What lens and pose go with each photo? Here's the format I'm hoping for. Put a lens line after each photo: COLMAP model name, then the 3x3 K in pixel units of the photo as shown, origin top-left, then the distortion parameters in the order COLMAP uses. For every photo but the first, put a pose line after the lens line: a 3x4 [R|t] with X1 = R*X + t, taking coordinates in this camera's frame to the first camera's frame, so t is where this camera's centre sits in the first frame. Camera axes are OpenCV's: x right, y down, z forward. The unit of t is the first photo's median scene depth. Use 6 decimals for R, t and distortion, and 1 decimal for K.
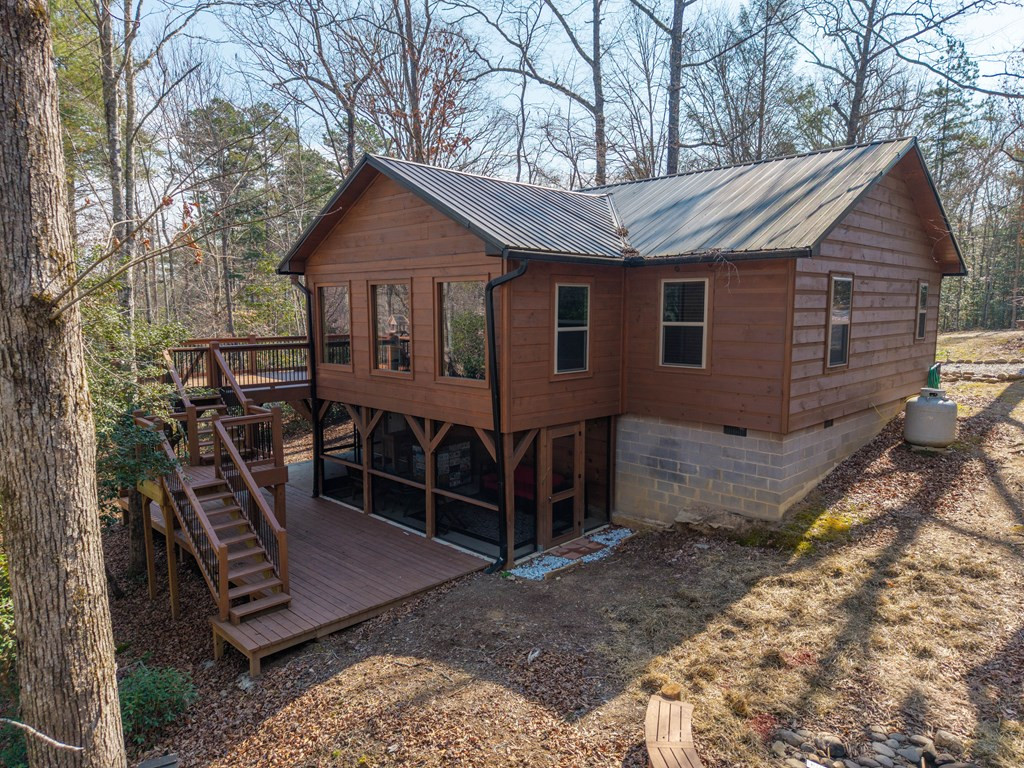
lens RADIAL K [[687.4, 0, 512.6], [0, 687.4, 382.2], [0, 0, 1]] dist [0.010901, -0.022551]
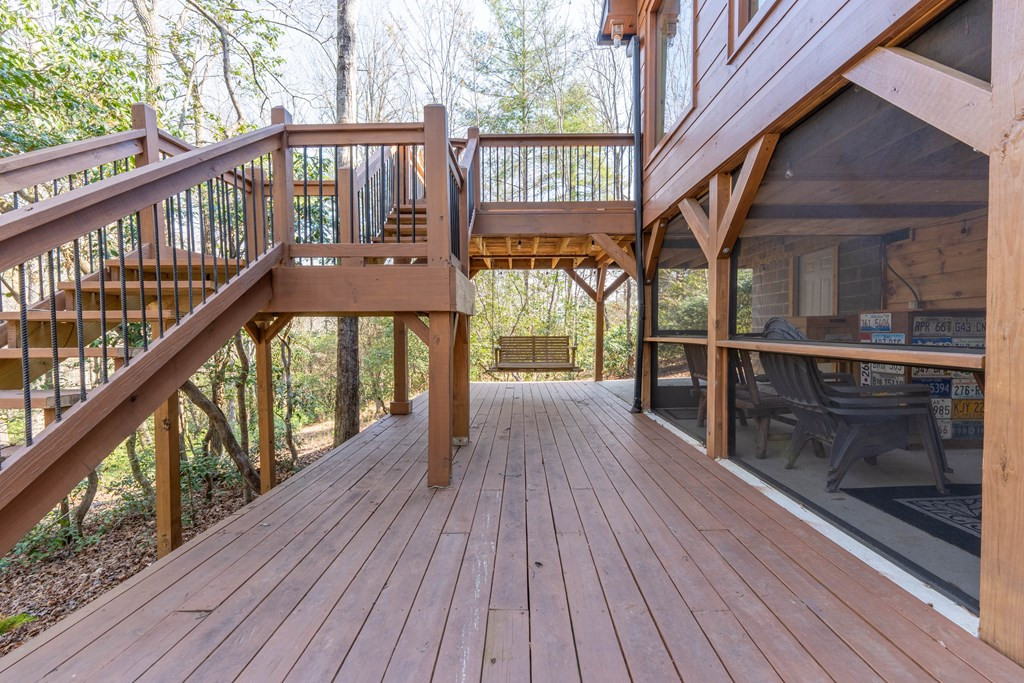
lens RADIAL K [[430.0, 0, 510.3], [0, 430.0, 343.4], [0, 0, 1]] dist [0.007887, -0.001214]
pose [[0.699685, 0.023204, -0.714075, -0.139465], [-0.079190, 0.995833, -0.045234, 0.172364], [0.710049, 0.088197, 0.698607, 0.867413]]
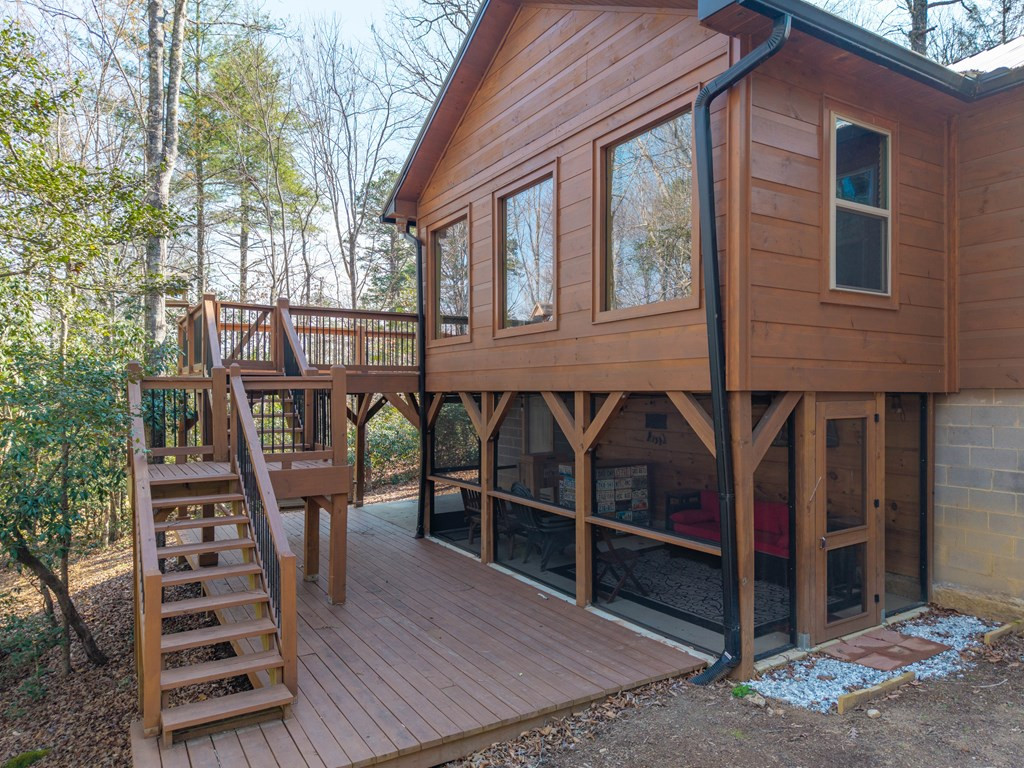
lens RADIAL K [[687.4, 0, 509.1], [0, 687.4, 386.0], [0, 0, 1]] dist [0.010901, -0.022551]
pose [[0.970993, -0.000871, -0.239105, -0.046008], [-0.027419, 0.992991, -0.114965, 0.119196], [0.237529, 0.118186, 0.964164, 0.440077]]
